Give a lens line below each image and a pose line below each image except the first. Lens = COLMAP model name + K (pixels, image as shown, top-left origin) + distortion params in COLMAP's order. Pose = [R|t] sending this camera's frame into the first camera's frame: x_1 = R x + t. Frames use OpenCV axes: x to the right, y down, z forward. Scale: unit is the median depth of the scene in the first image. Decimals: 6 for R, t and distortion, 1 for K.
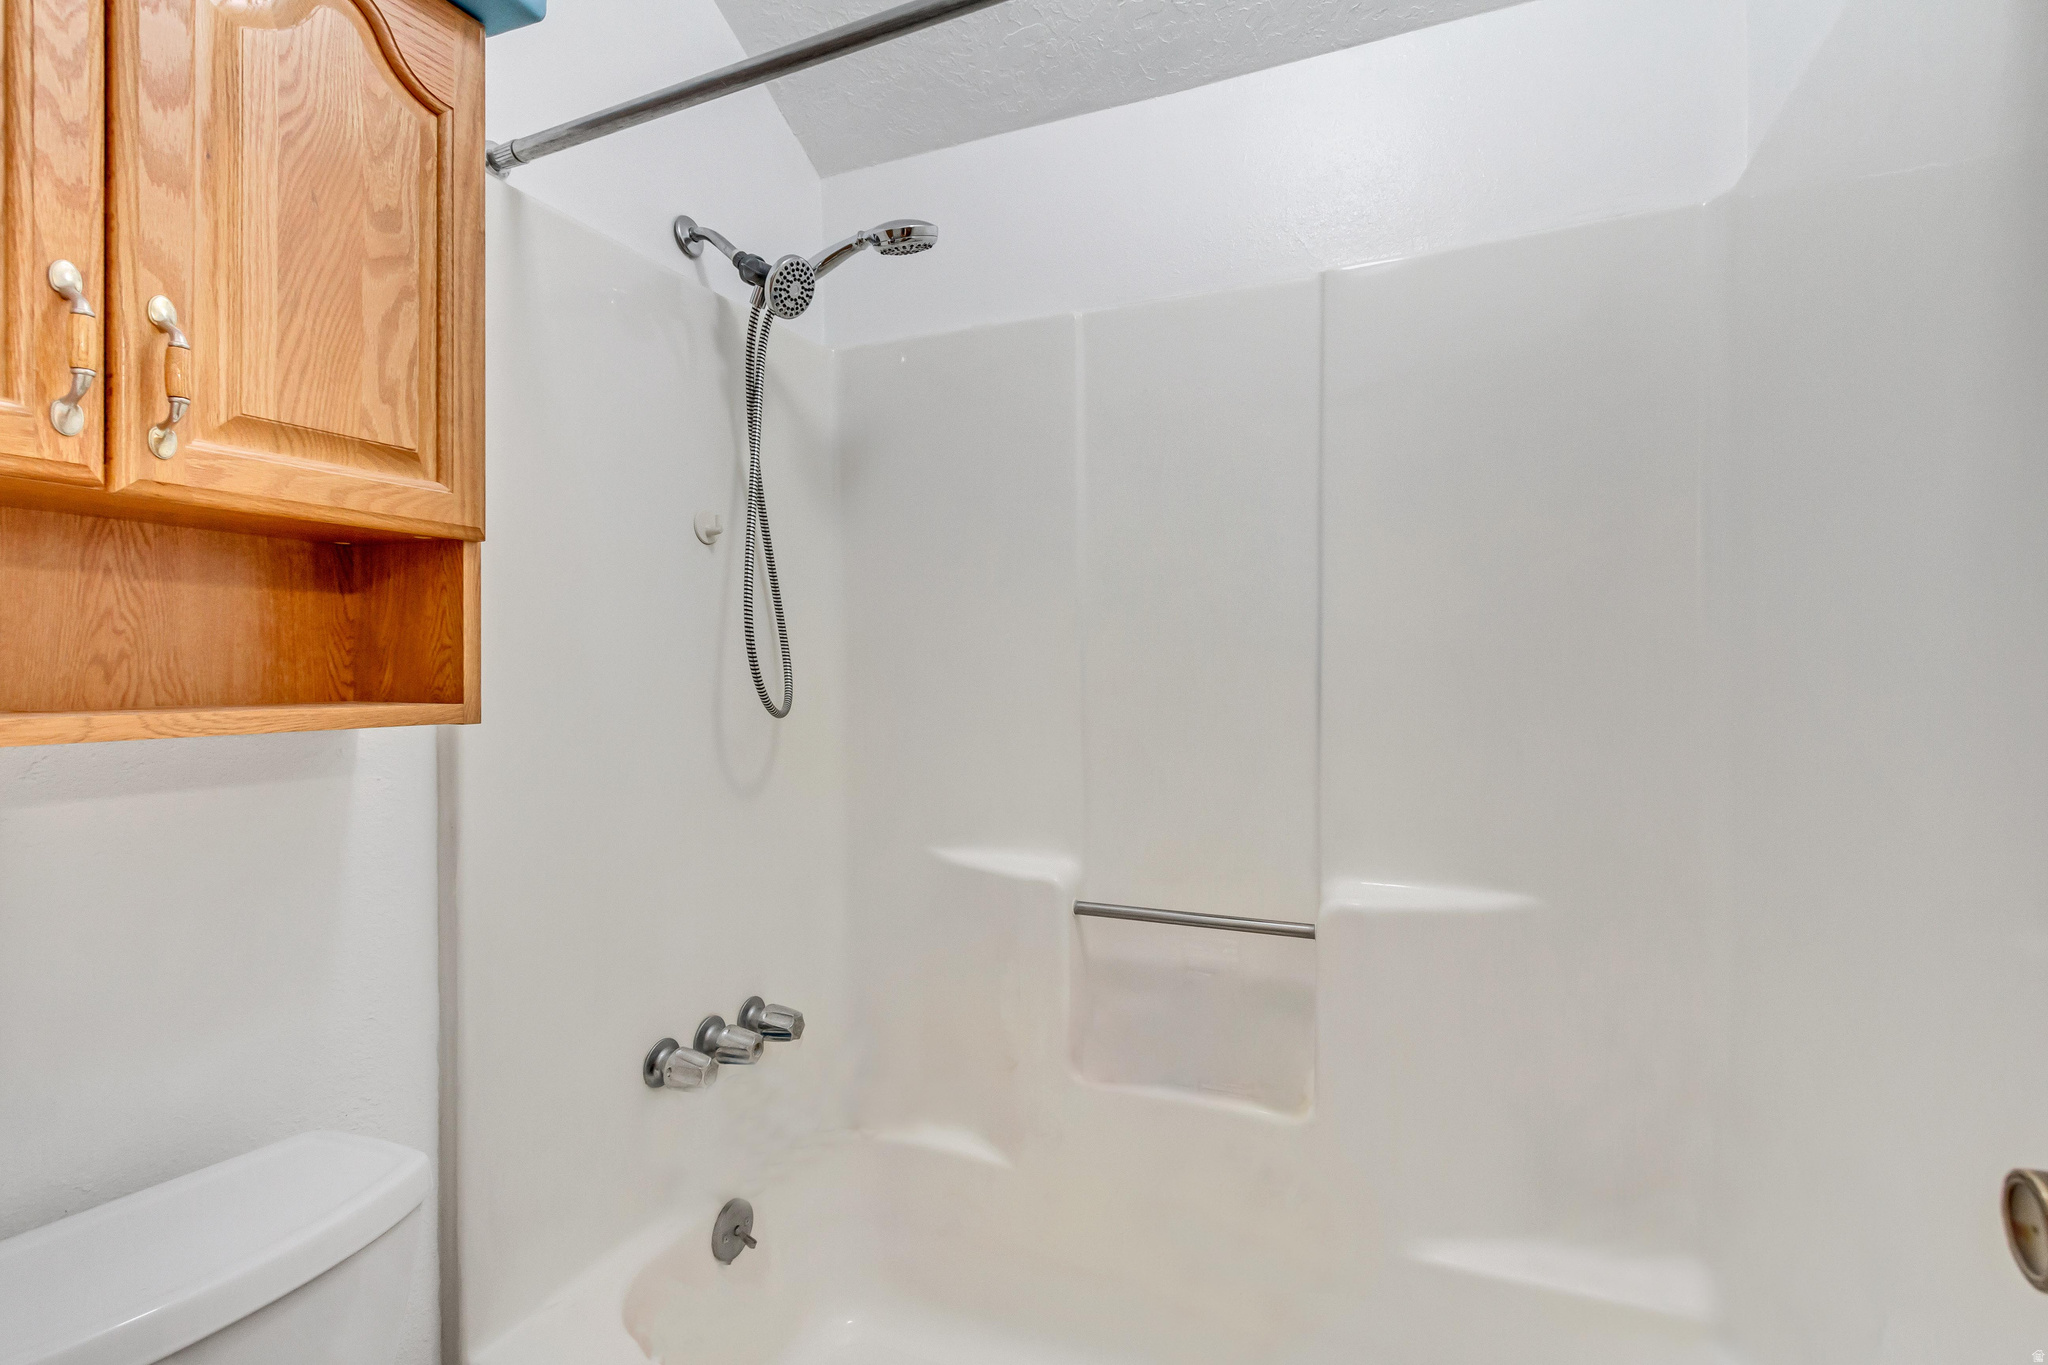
lens RADIAL K [[956.4, 0, 1017.4], [0, 956.4, 674.0], [0, 0, 1]] dist [0.001292, -0.000128]
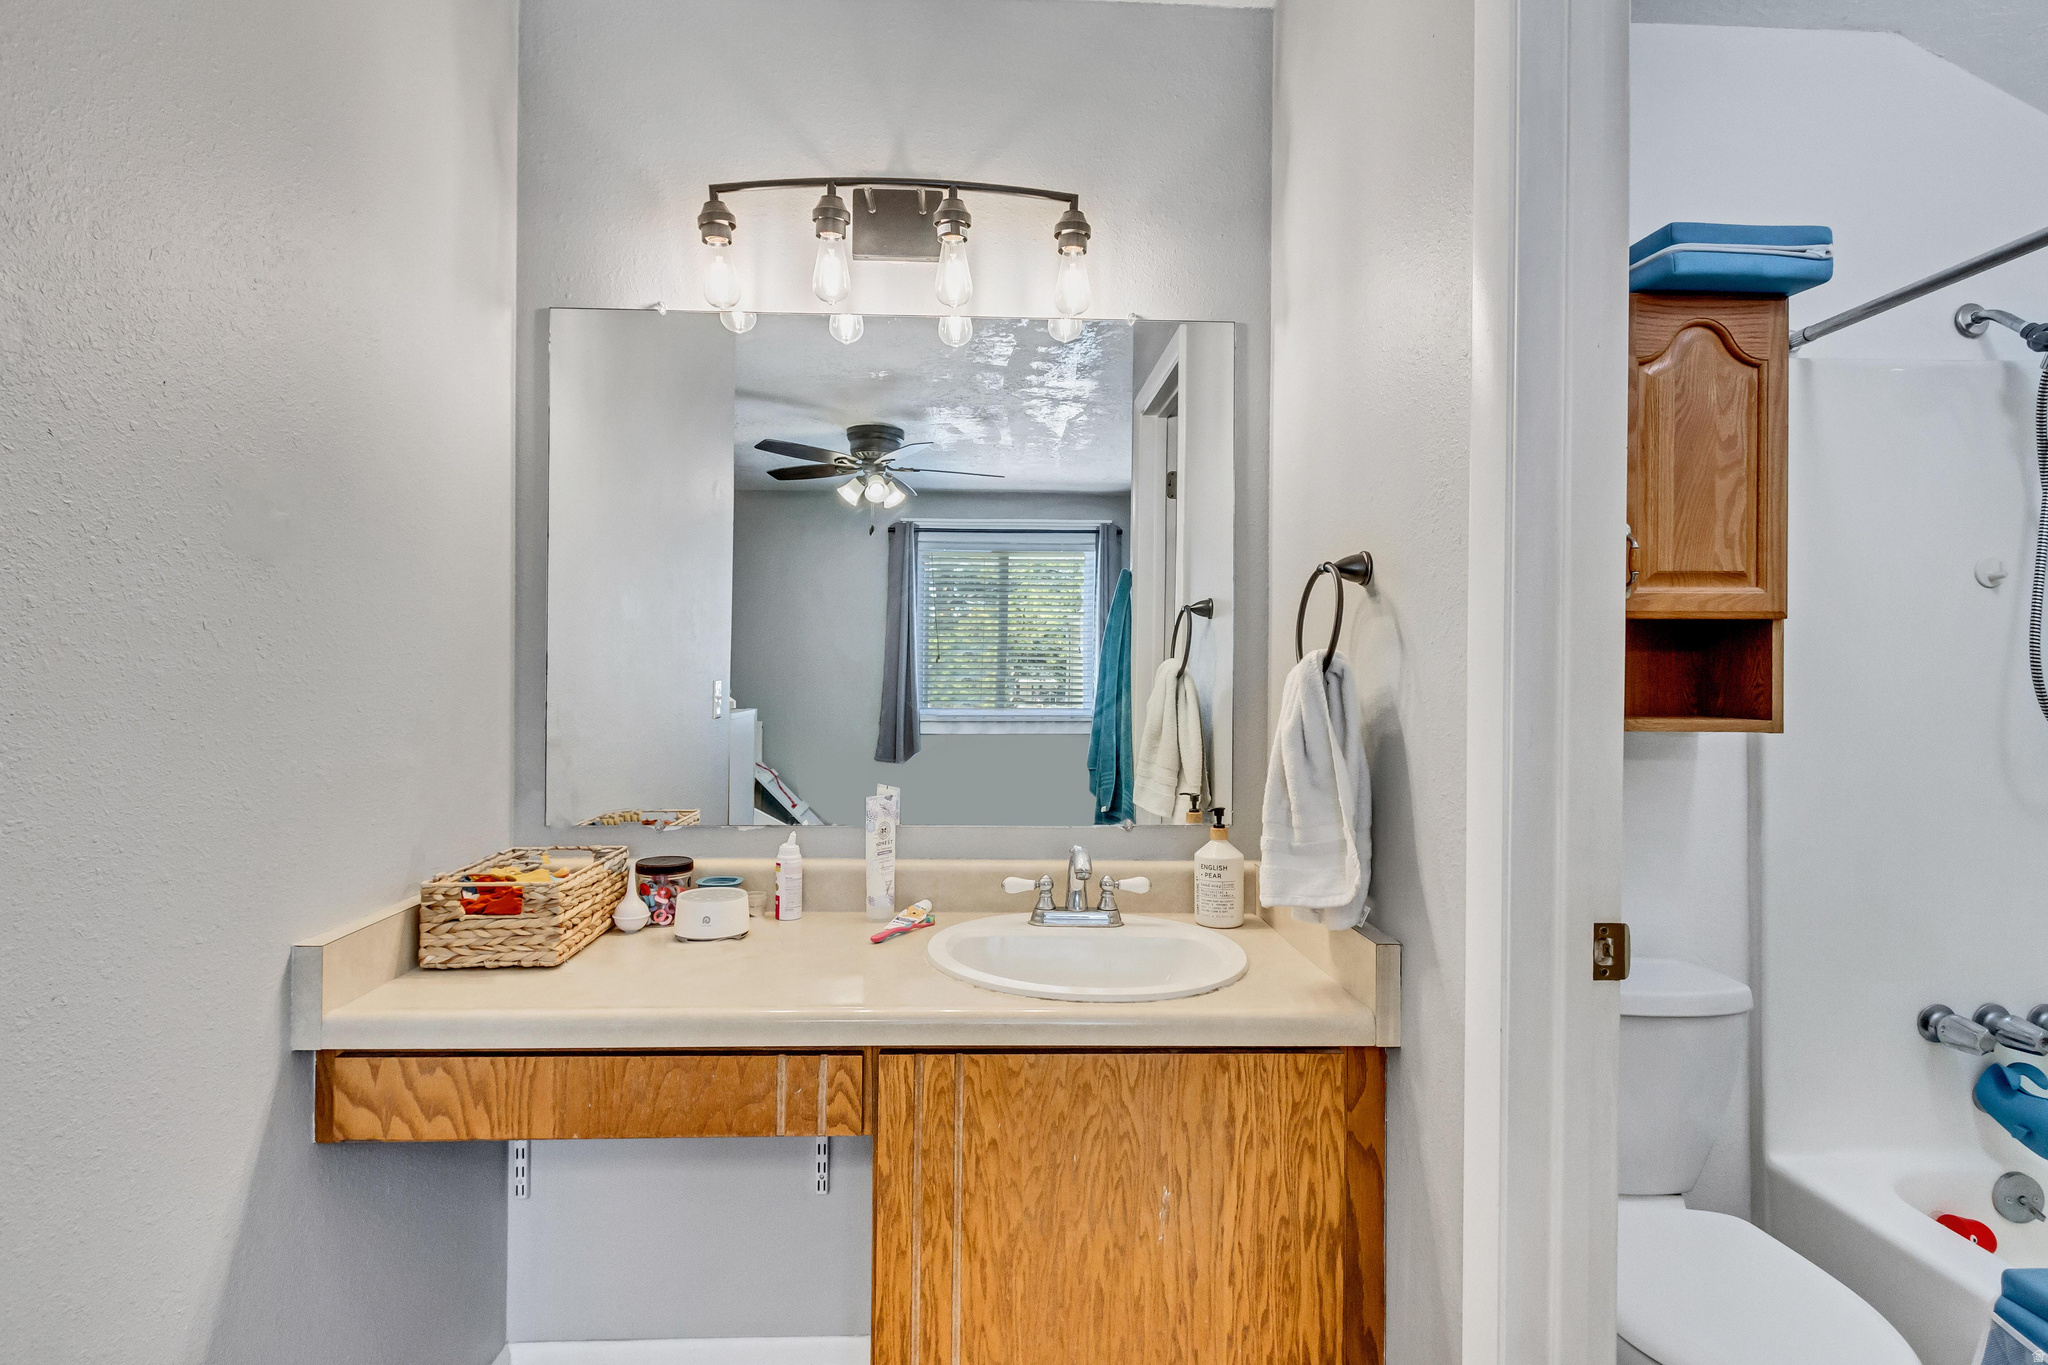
lens RADIAL K [[1033.0, 0, 1008.1], [0, 1033.0, 671.2], [0, 0, 1]] dist [0.003408, 0.001925]
pose [[0.440470, -0.001820, -0.897765, 0.440287], [-0.008942, 0.999939, -0.006415, -0.029798], [0.897723, 0.010853, 0.440427, -0.966077]]
